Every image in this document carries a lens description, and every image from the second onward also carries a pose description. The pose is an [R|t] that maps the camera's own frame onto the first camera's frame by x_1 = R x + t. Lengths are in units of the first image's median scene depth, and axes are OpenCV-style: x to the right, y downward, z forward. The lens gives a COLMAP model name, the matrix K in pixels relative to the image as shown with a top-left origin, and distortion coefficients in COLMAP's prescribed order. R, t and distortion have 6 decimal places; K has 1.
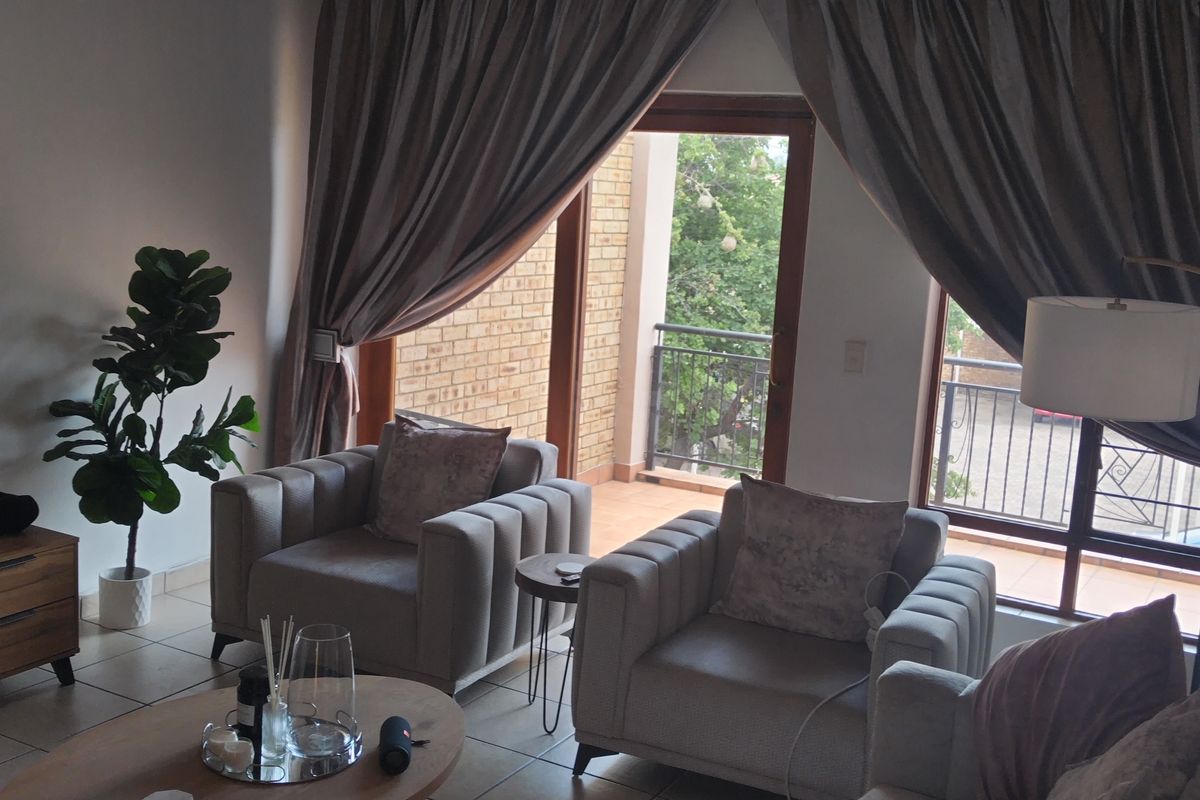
lens RADIAL K [[1324.3, 0, 600.0], [0, 1324.3, 400.0], [0, 0, 1]] dist [0.087166, -0.196204]
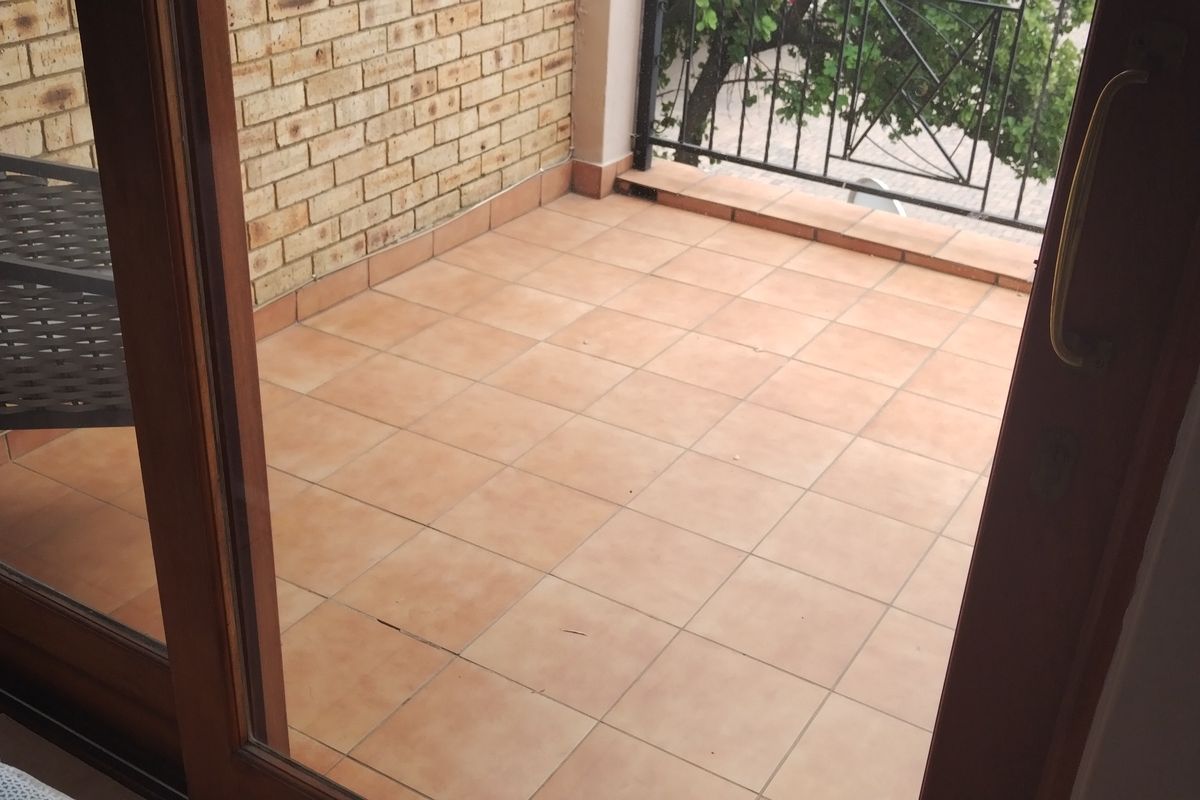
lens RADIAL K [[1324.3, 0, 600.0], [0, 1324.3, 400.0], [0, 0, 1]] dist [0.087166, -0.196204]
pose [[0.999308, 0.006236, -0.036678, 0.042990], [0.006141, 0.944681, 0.327934, -0.037512], [0.036694, -0.327932, 0.943988, 0.472316]]
